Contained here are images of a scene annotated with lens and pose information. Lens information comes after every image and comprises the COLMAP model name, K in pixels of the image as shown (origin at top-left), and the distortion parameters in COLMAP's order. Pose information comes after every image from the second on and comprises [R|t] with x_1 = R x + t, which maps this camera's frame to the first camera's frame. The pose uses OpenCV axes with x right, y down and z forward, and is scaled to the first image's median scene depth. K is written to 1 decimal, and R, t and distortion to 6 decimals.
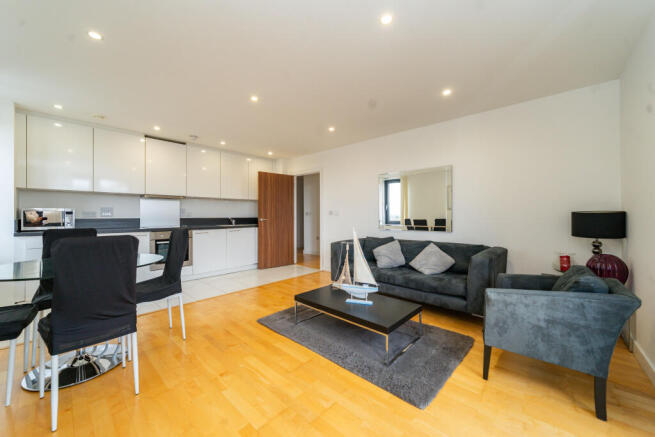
lens RADIAL K [[238.0, 0, 327.5], [0, 238.0, 218.5], [0, 0, 1]] dist [0.001196, 0.000052]
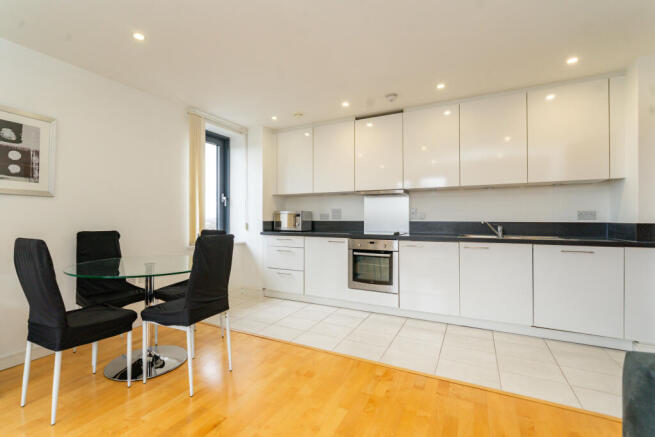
lens RADIAL K [[301.4, 0, 327.5], [0, 301.4, 218.5], [0, 0, 1]] dist [0.001637, 0.000027]
pose [[0.247837, 0.004595, -0.968791, 0.203236], [-0.010594, 0.999942, 0.002033, -0.011388], [0.968744, 0.009760, 0.247871, 0.668619]]
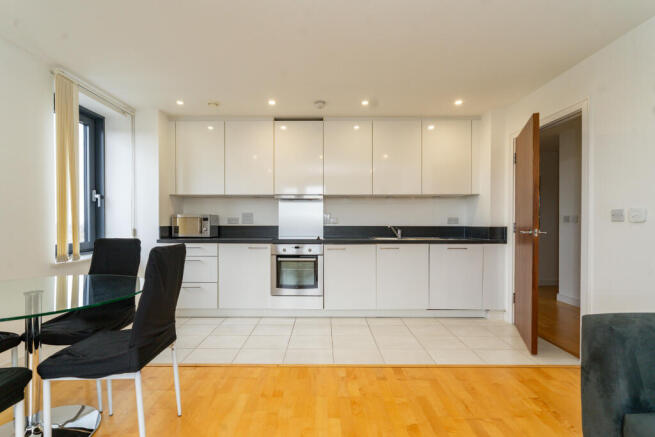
lens RADIAL K [[295.1, 0, 330.7], [0, 295.1, 227.4], [0, 0, 1]] dist [-0.000792, -0.000205]
pose [[0.667464, 0.016069, -0.744469, 0.076715], [-0.011140, 0.999871, 0.011594, -0.009592], [0.744559, 0.000554, 0.667557, 0.503487]]
